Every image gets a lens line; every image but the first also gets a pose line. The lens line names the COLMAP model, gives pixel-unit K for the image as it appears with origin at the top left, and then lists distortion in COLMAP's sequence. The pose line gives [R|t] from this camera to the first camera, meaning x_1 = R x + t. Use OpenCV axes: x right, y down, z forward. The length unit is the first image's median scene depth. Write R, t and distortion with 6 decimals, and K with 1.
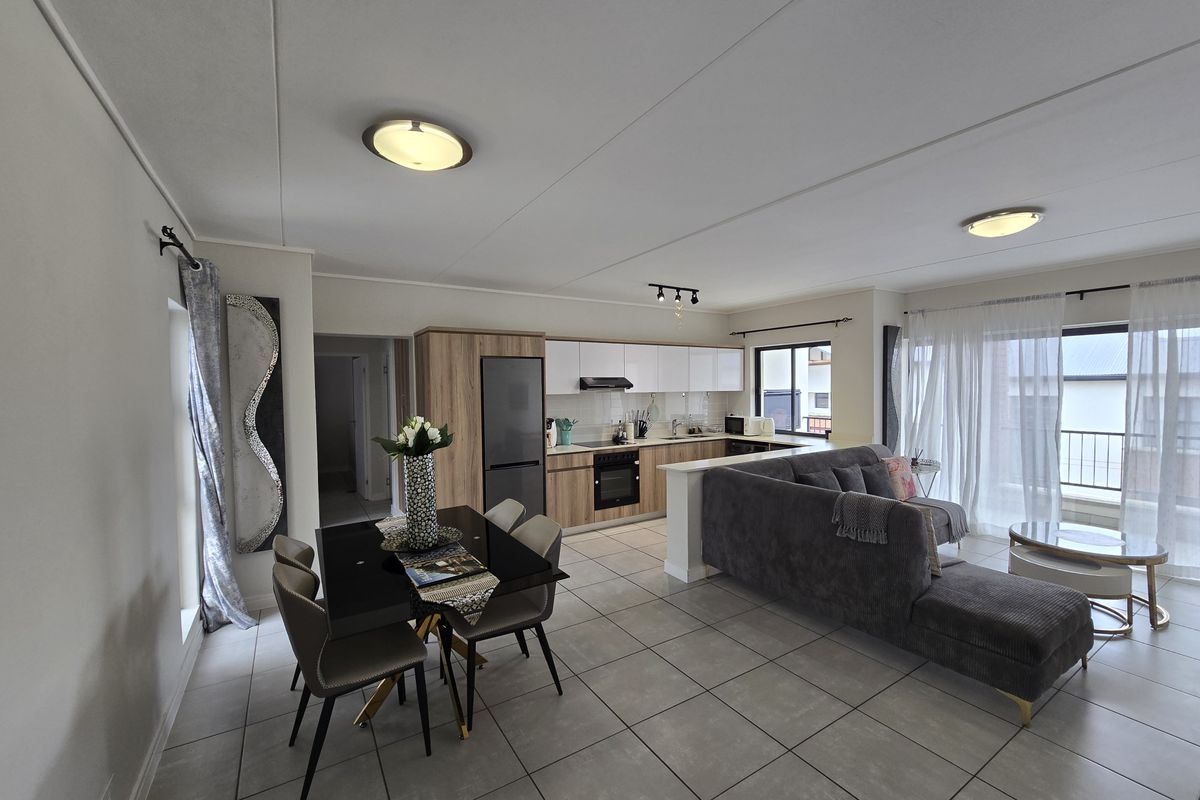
lens RADIAL K [[495.3, 0, 607.4], [0, 495.3, 401.4], [0, 0, 1]] dist [0.000722, 0.000120]
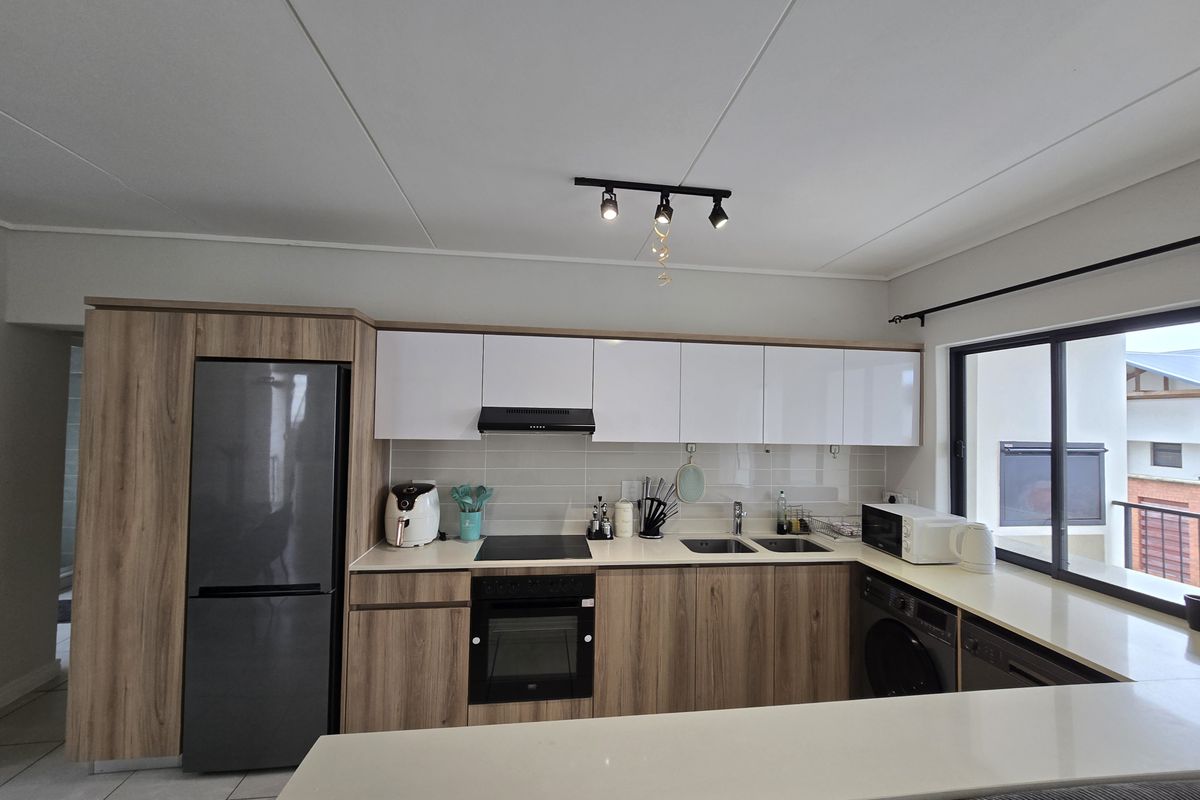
lens RADIAL K [[495.3, 0, 607.4], [0, 495.3, 401.4], [0, 0, 1]] dist [0.000722, 0.000120]
pose [[0.905808, 0.017022, -0.423347, 0.270834], [-0.042460, 0.997809, -0.050730, -0.034996], [0.421556, 0.063927, 0.904546, 0.628152]]
